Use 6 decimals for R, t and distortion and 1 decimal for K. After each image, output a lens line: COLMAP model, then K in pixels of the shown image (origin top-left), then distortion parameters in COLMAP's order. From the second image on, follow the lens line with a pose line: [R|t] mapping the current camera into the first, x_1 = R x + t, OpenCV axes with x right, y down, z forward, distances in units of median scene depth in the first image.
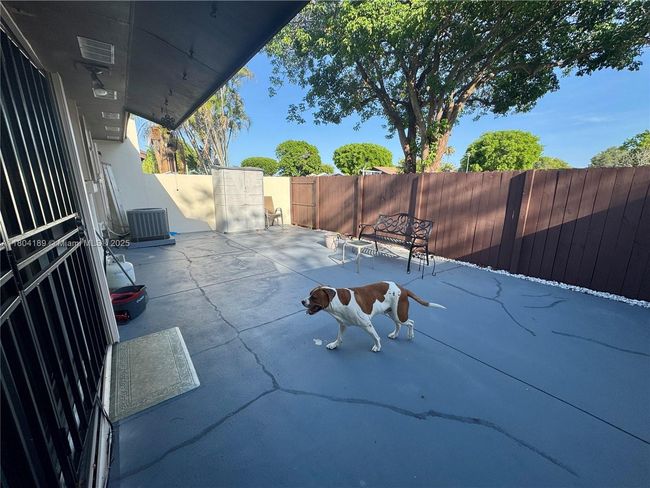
lens RADIAL K [[249.9, 0, 324.2], [0, 249.9, 241.1], [0, 0, 1]] dist [-0.002968, -0.000068]
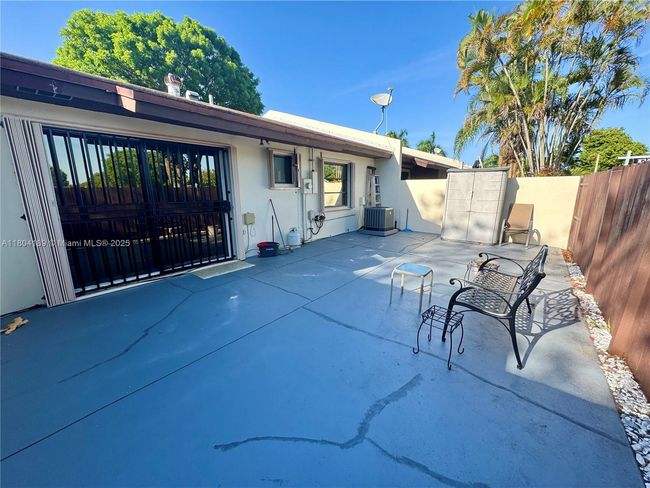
lens RADIAL K [[249.9, 0, 324.8], [0, 249.9, 241.3], [0, 0, 1]] dist [-0.002968, -0.000068]
pose [[0.253905, 0.194610, -0.947449, 0.407197], [-0.214553, 0.966478, 0.141021, -0.062978], [0.943133, 0.167472, 0.287147, 0.297538]]
